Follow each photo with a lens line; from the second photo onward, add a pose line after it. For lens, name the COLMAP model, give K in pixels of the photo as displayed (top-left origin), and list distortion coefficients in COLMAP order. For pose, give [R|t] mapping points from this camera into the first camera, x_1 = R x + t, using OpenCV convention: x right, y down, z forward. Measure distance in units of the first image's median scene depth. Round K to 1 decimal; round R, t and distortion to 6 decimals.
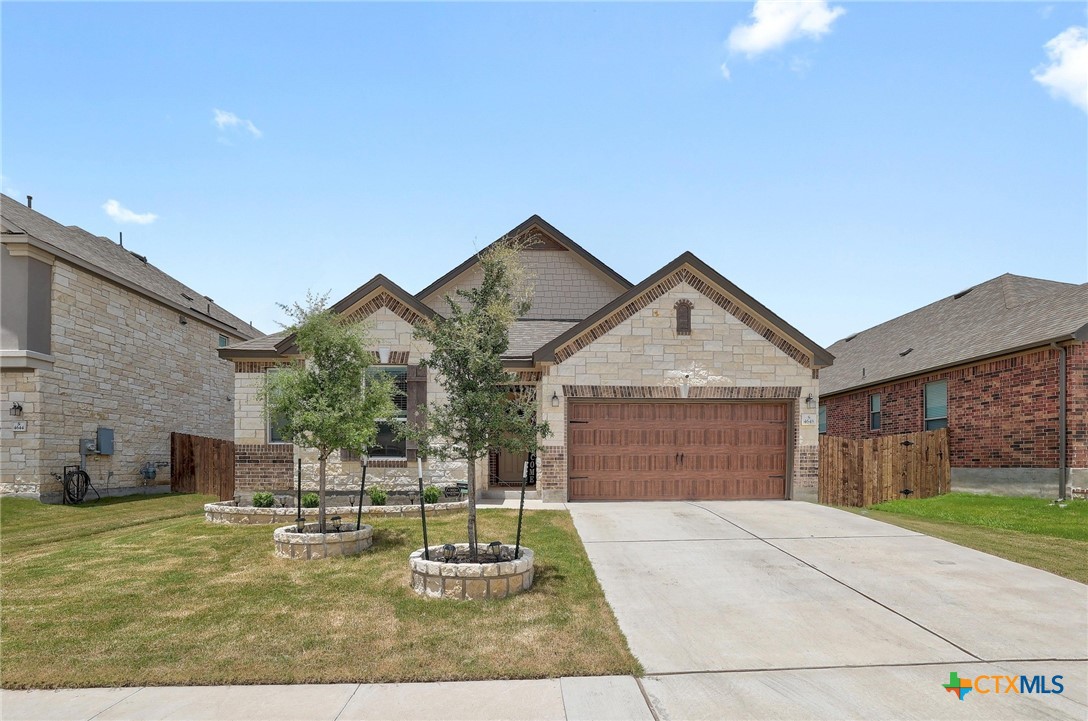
lens RADIAL K [[477.8, 0, 543.0], [0, 477.8, 352.5], [0, 0, 1]] dist [-0.018880, 0.000999]
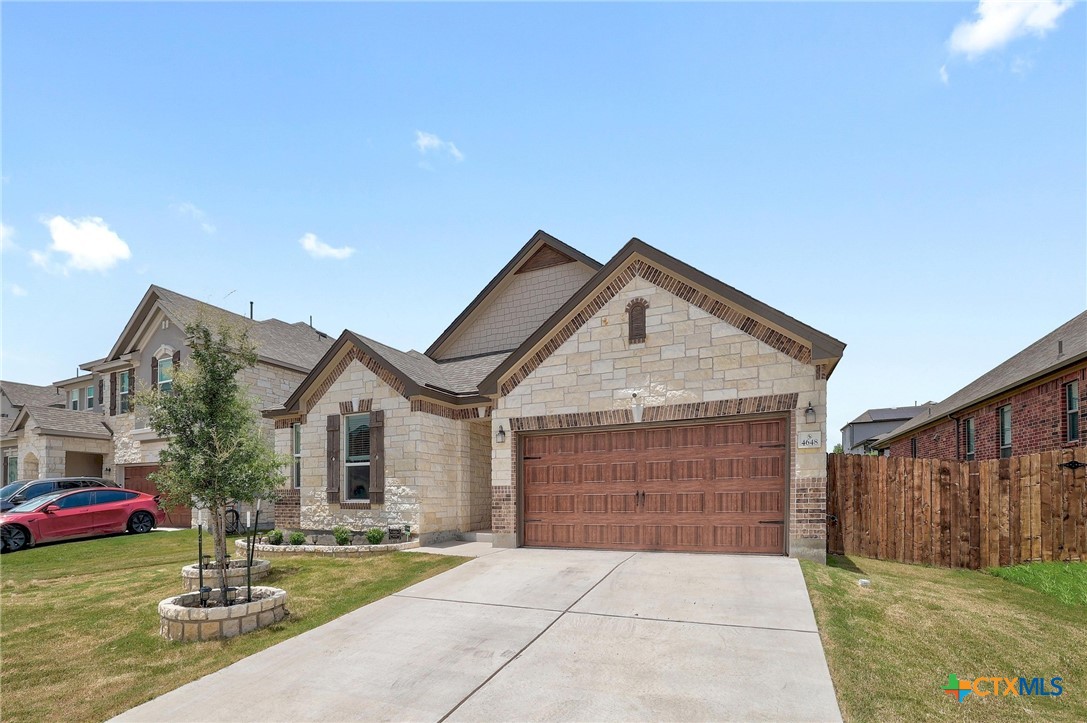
lens RADIAL K [[514.5, 0, 544.6], [0, 514.5, 370.9], [0, 0, 1]] dist [-0.047332, 0.021231]
pose [[0.882144, -0.121937, -0.454922, 0.554790], [0.120158, 0.992208, -0.032951, 0.019515], [0.455395, -0.025594, 0.889921, 0.166591]]
